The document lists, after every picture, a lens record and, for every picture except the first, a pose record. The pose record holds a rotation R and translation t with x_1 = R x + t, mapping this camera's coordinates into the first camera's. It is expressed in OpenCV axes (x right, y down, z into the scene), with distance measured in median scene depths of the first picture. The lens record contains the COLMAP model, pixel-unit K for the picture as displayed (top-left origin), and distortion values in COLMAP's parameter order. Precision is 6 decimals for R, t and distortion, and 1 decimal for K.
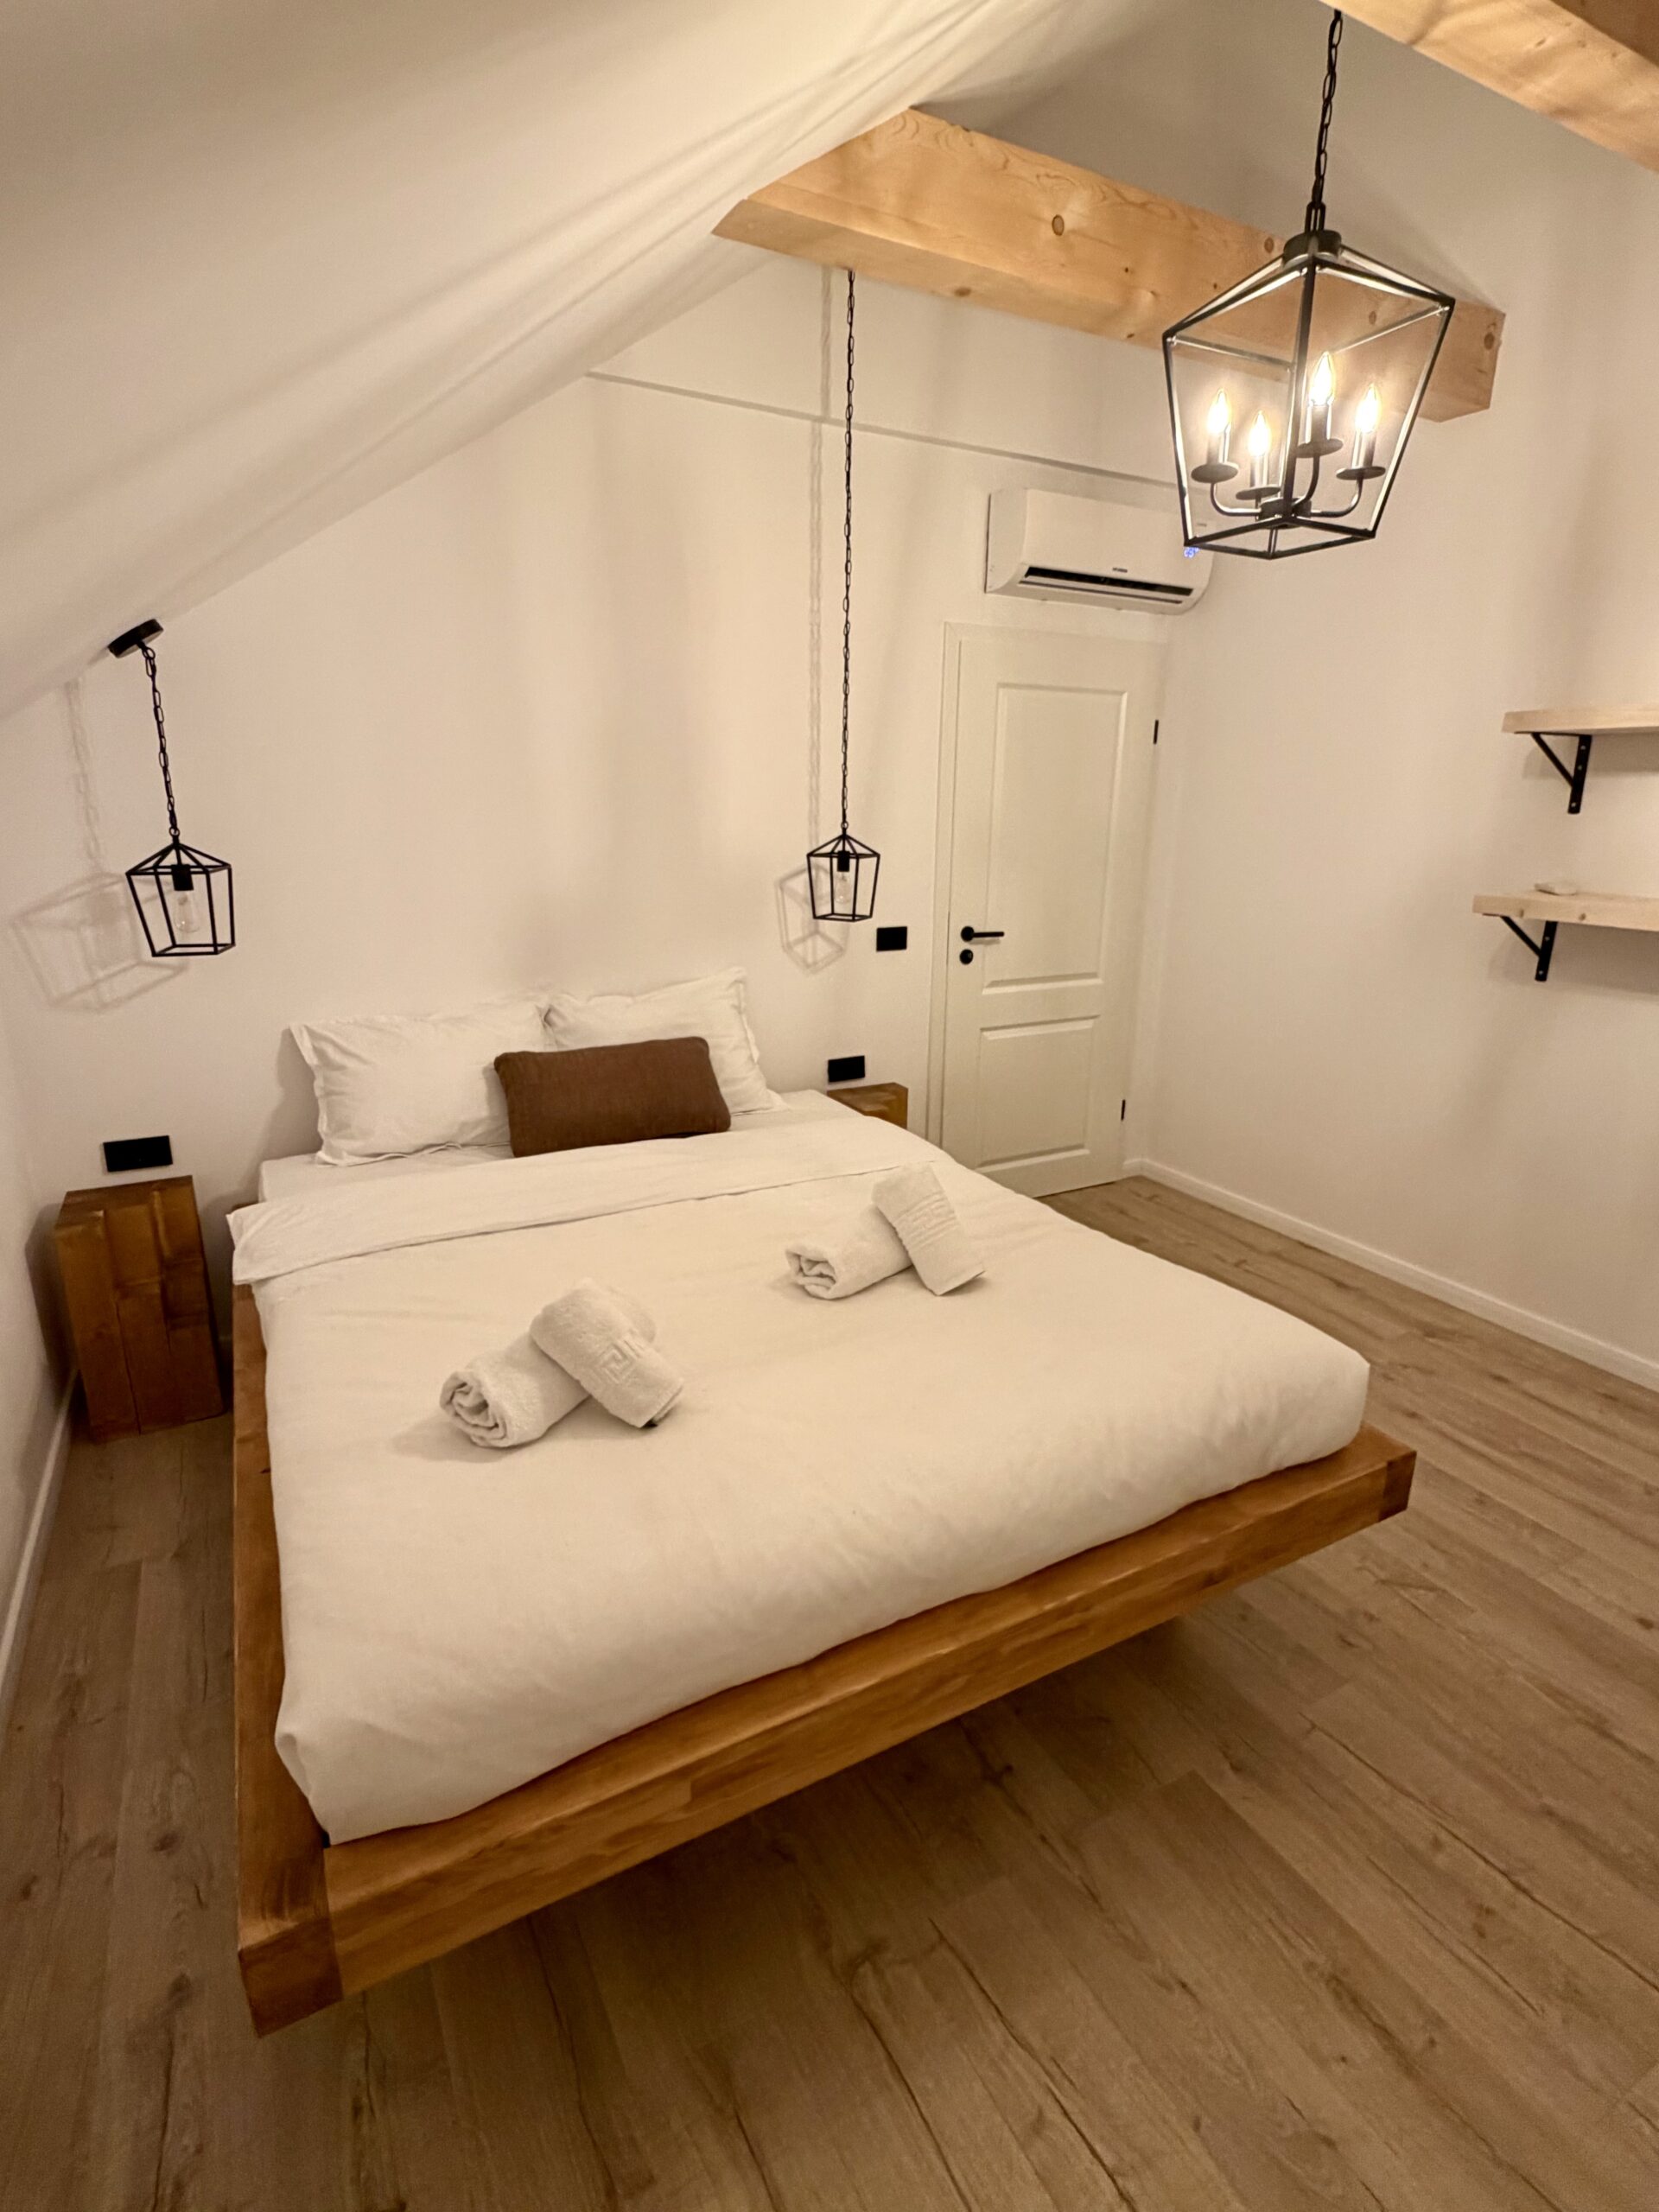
lens RADIAL K [[1126.6, 0, 829.5], [0, 1126.6, 1106.0], [0, 0, 1]] dist [0.015941, 0.001564]
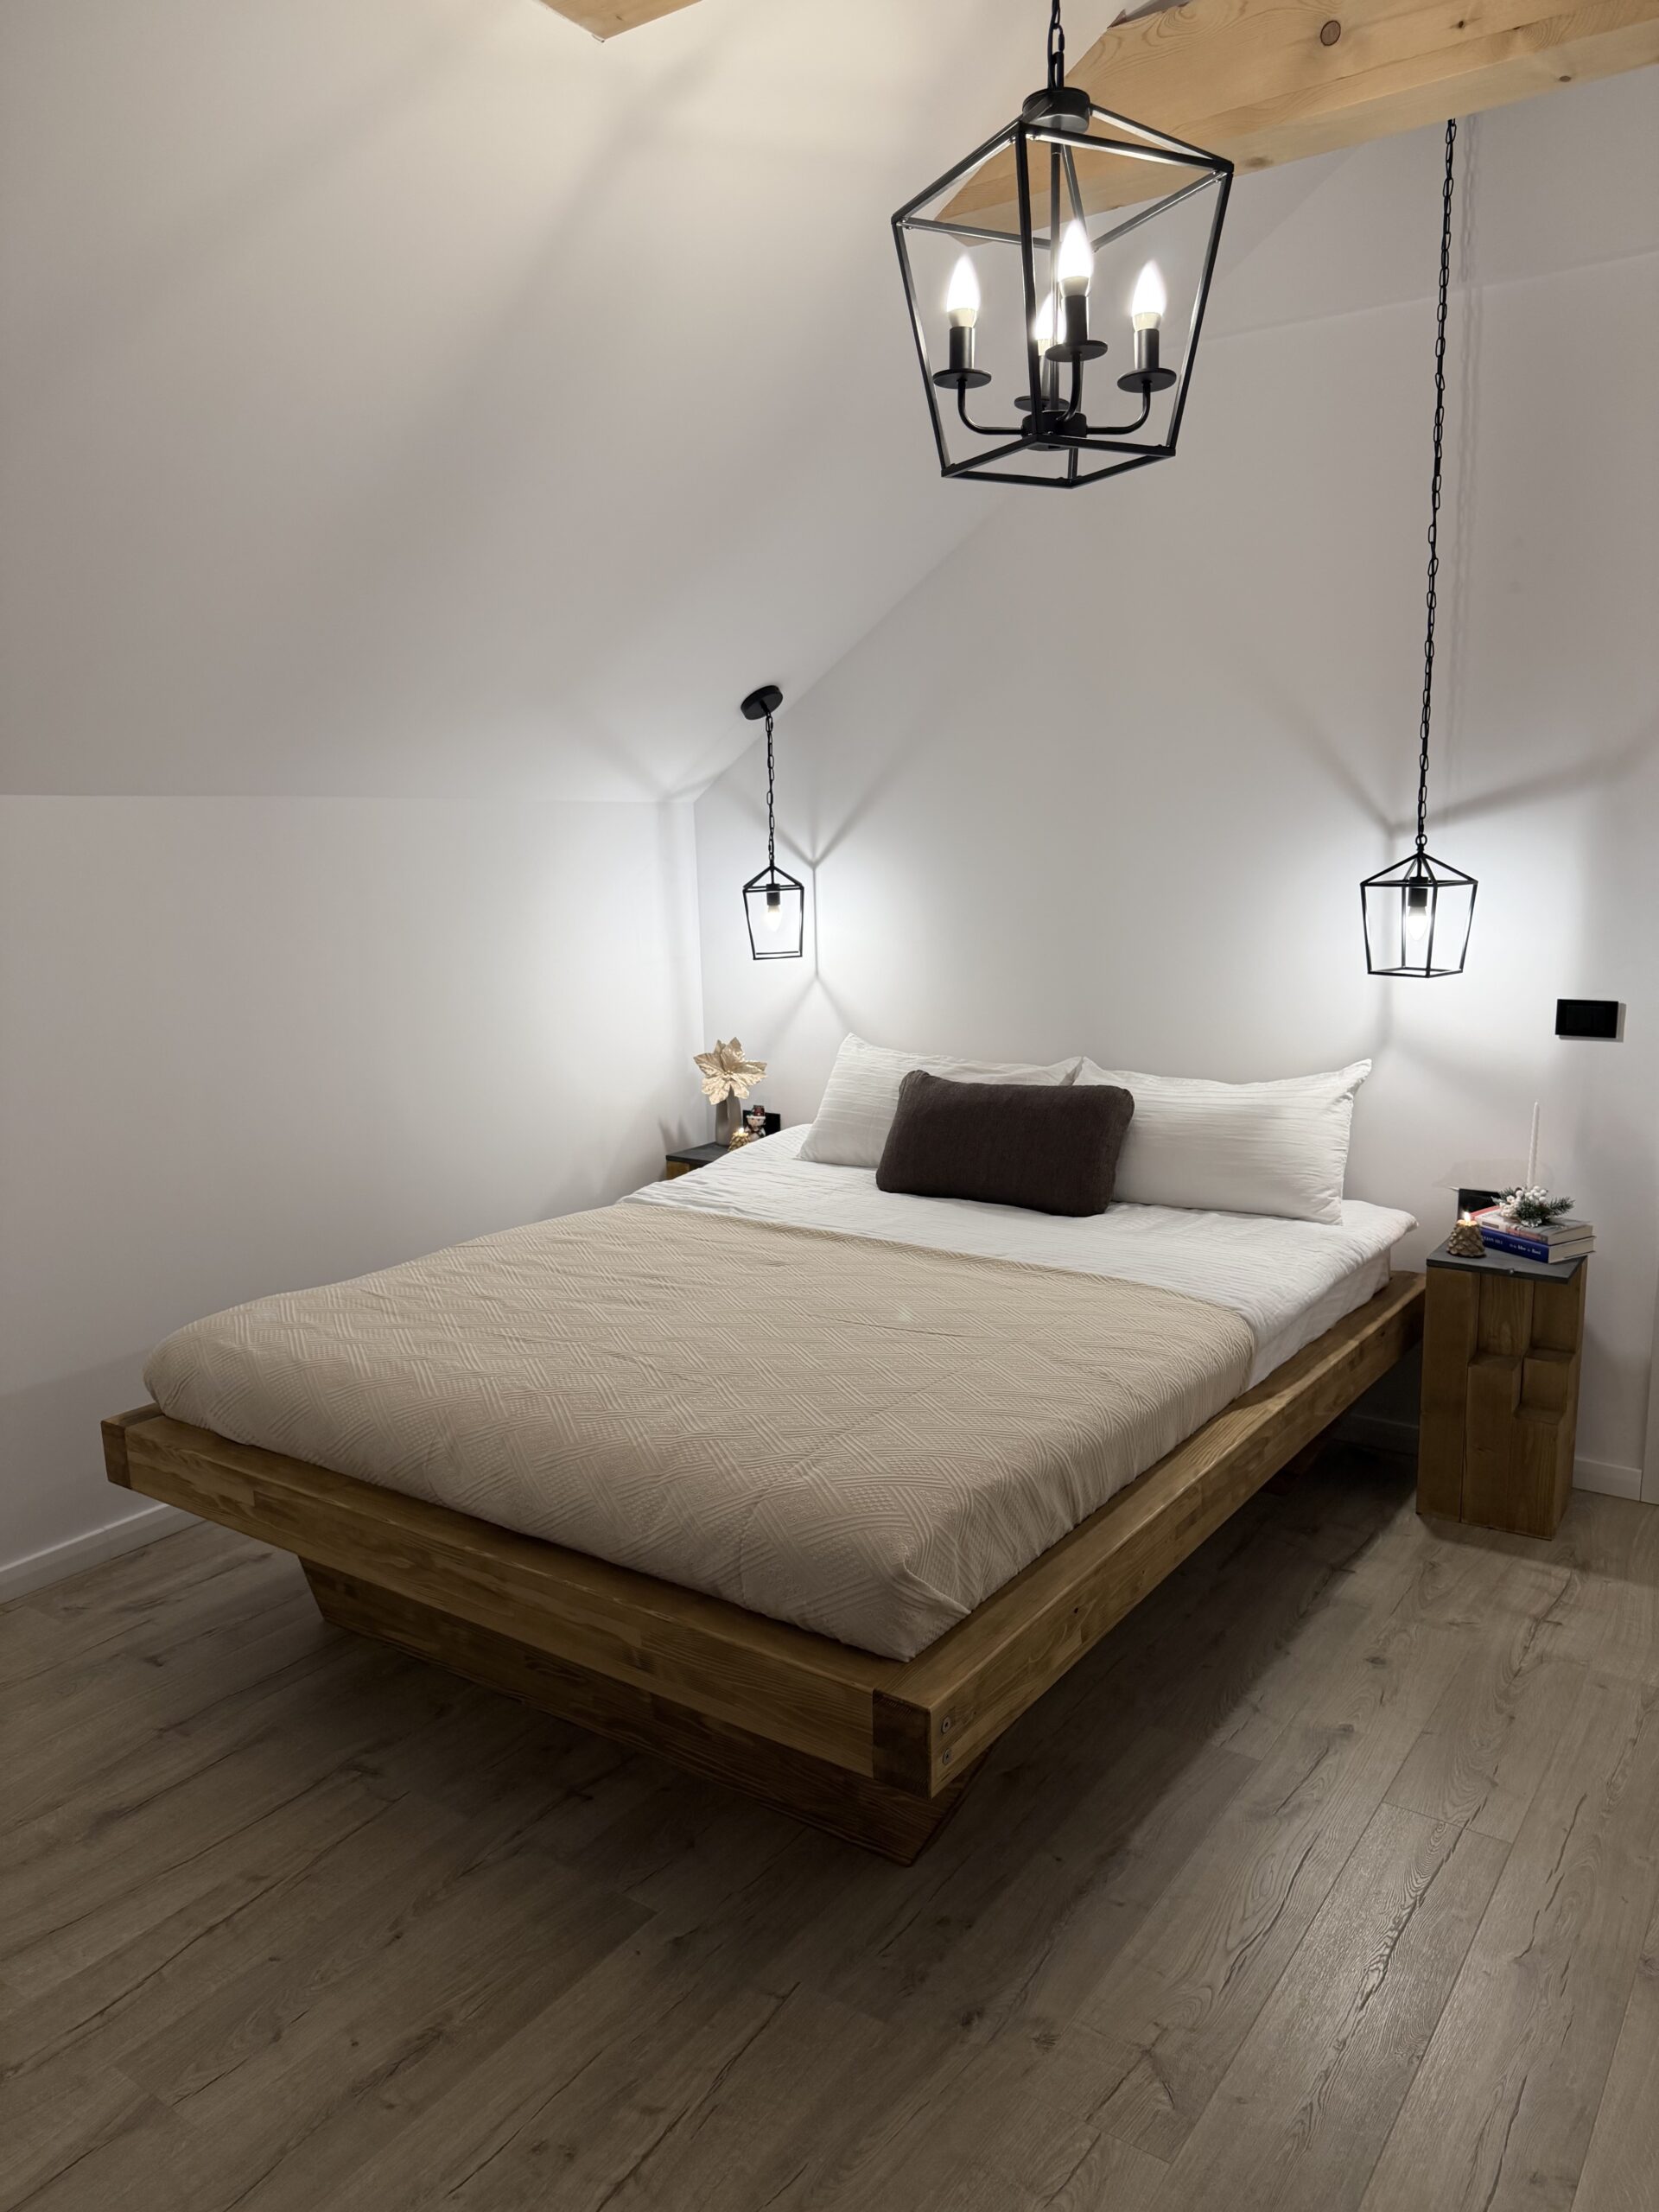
lens RADIAL K [[1543.1, 0, 807.5], [0, 1543.1, 1121.4], [0, 0, 1]] dist [0.024902, 0.000138]
pose [[0.435581, 0.155720, -0.886578, 1.309690], [-0.196983, 0.977540, 0.074918, -0.132981], [0.878332, 0.142008, 0.456473, 0.441017]]
